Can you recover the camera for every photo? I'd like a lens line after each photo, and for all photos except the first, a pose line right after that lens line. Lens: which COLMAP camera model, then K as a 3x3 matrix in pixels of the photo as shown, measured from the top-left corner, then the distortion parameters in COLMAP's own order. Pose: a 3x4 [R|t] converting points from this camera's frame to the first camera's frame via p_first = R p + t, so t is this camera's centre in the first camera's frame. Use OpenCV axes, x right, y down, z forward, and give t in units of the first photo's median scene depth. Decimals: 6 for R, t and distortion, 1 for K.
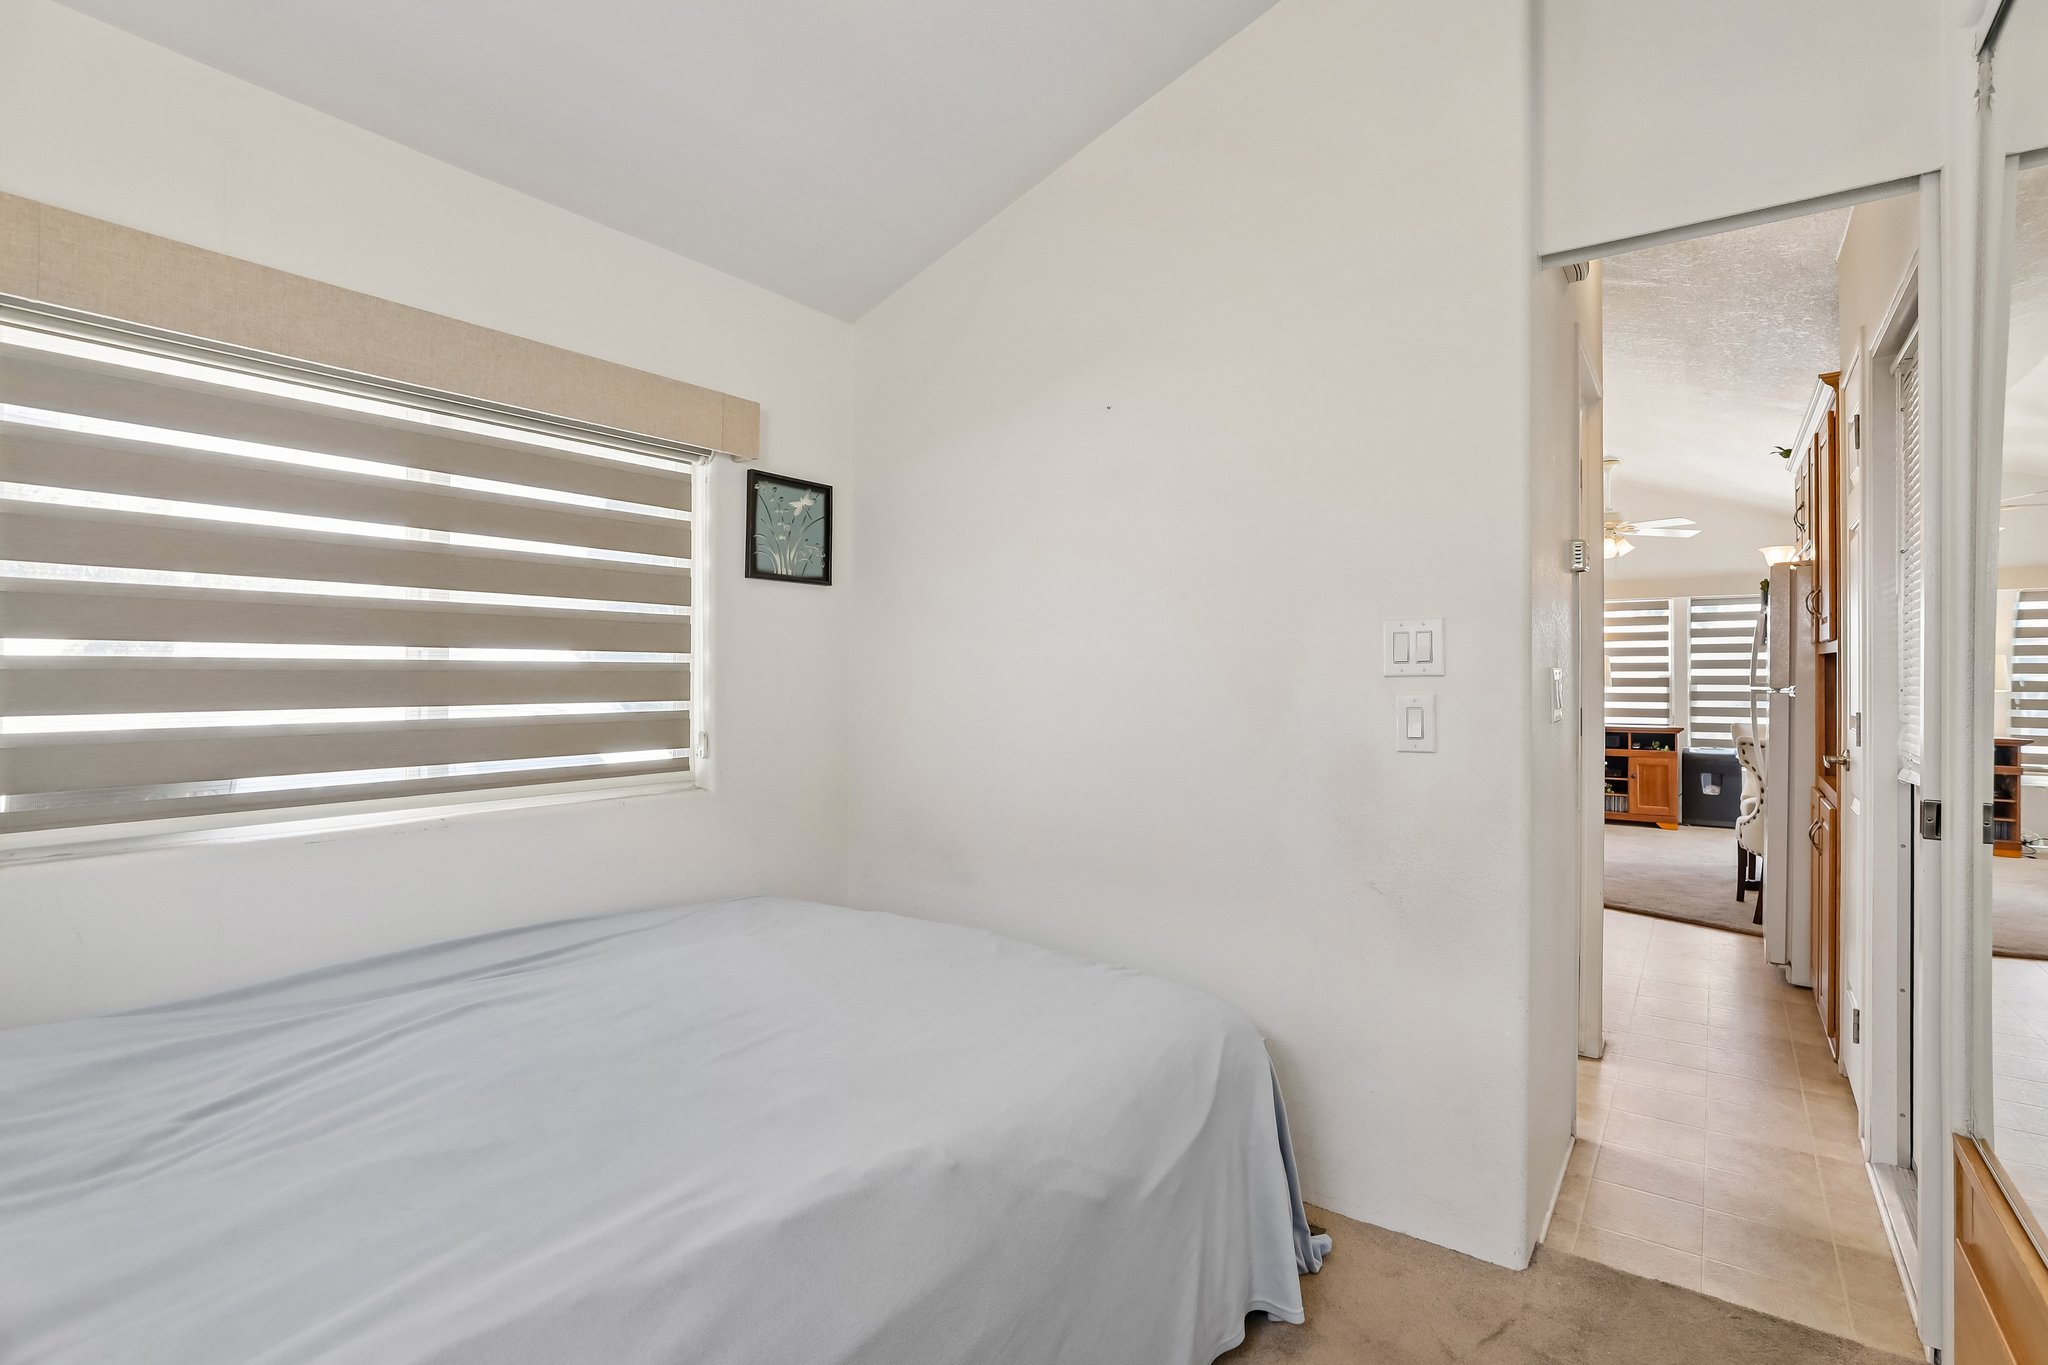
lens RADIAL K [[936.9, 0, 1035.7], [0, 936.9, 692.1], [0, 0, 1]] dist [-0.050672, 0.020735]
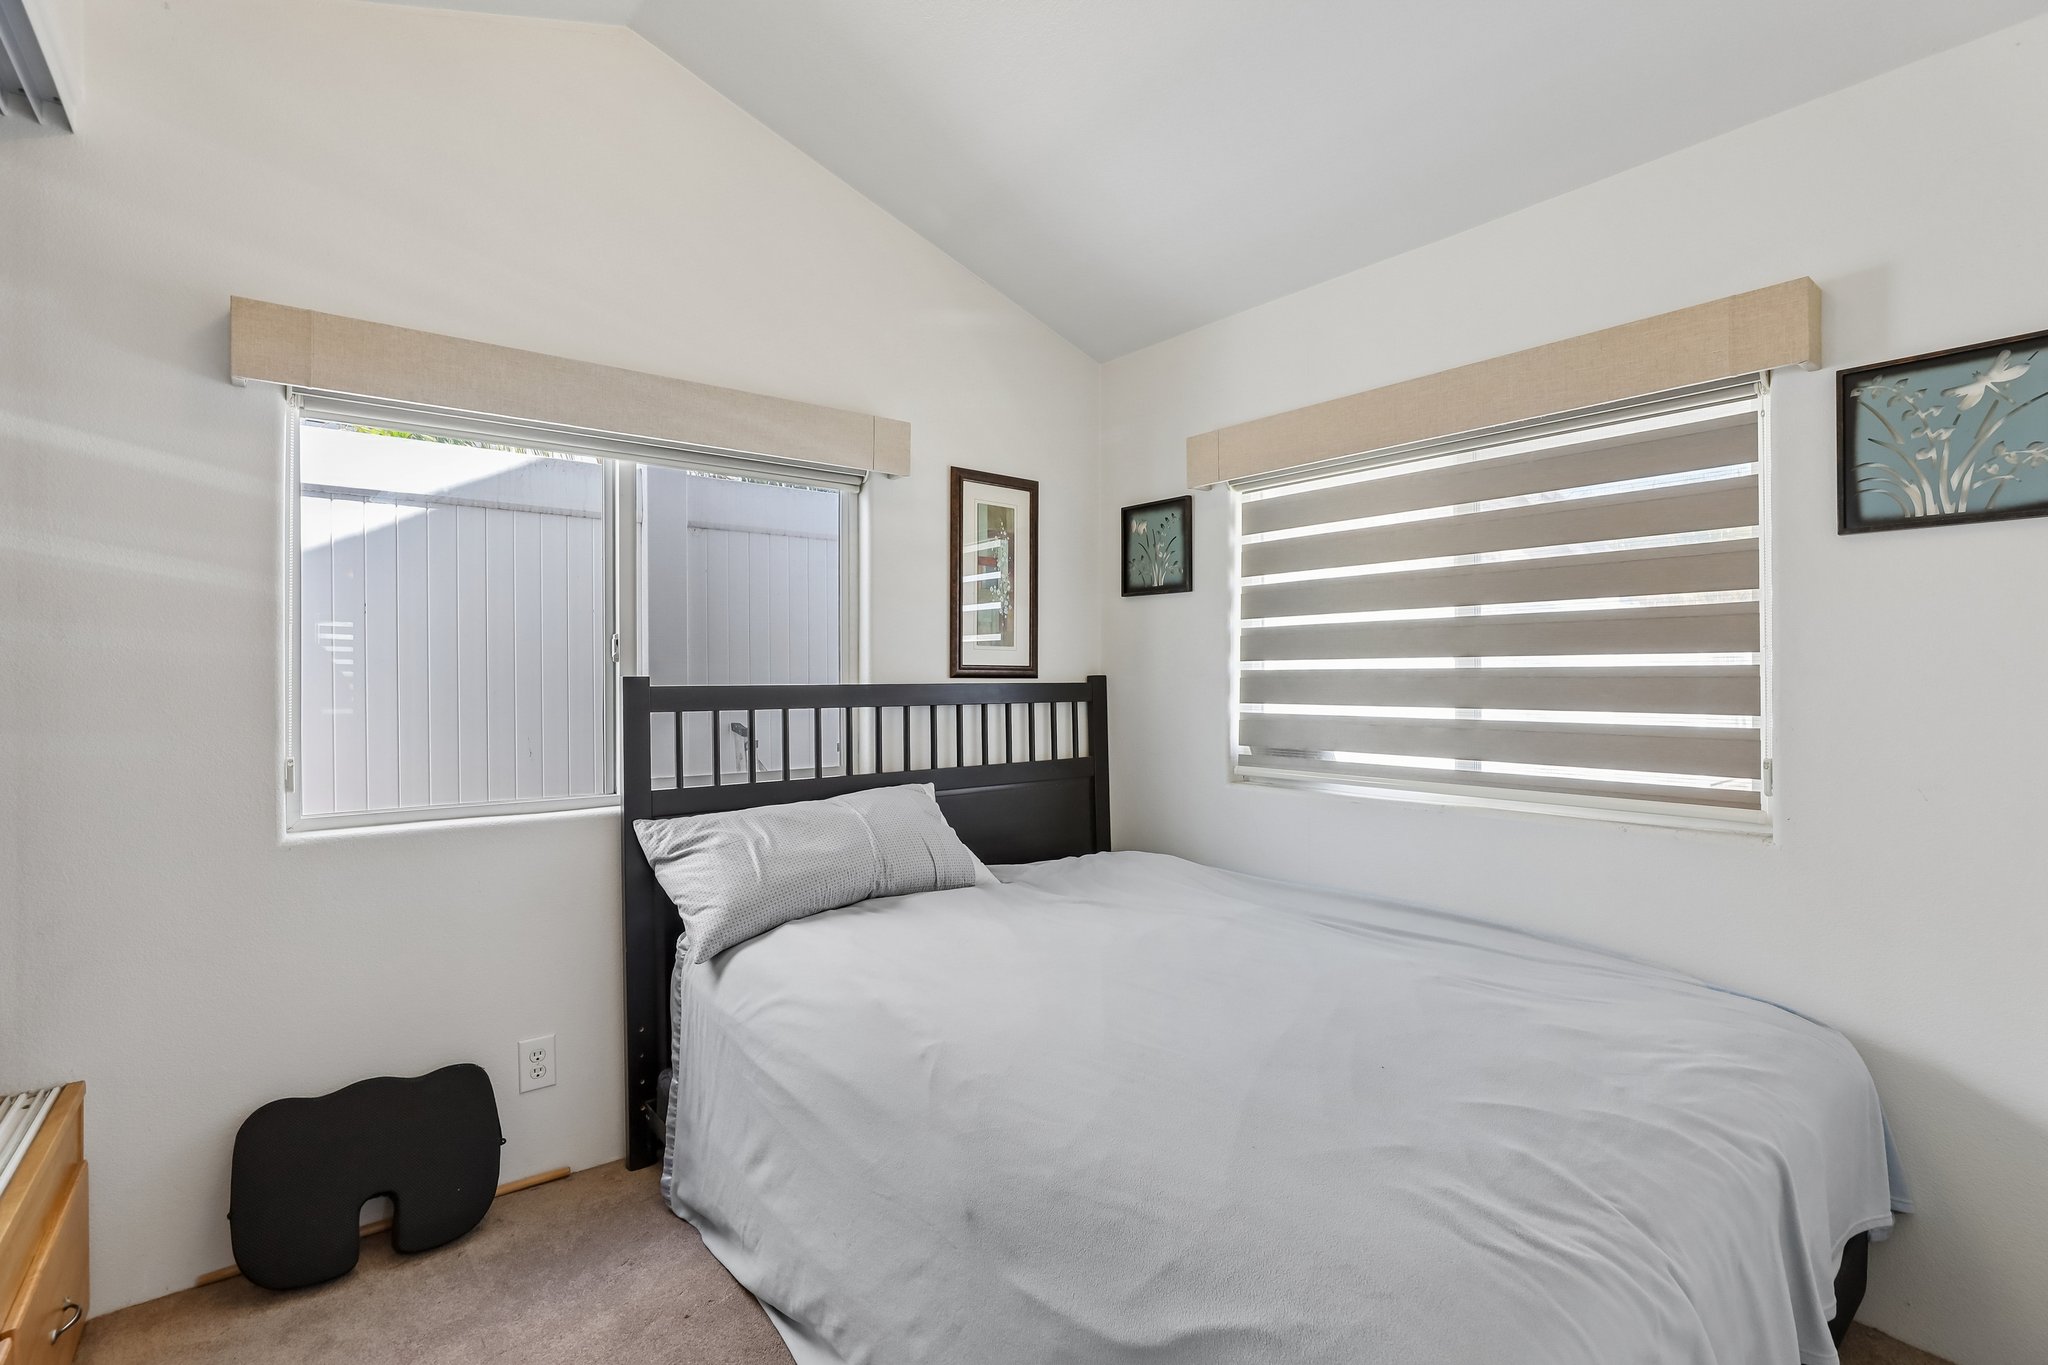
lens RADIAL K [[936.9, 0, 1035.7], [0, 936.9, 692.1], [0, 0, 1]] dist [-0.050672, 0.020735]
pose [[-0.268398, 0.010016, -0.963256, 0.486511], [-0.017791, 0.999724, 0.015353, -0.010311], [0.963144, 0.021258, -0.268146, 0.640624]]
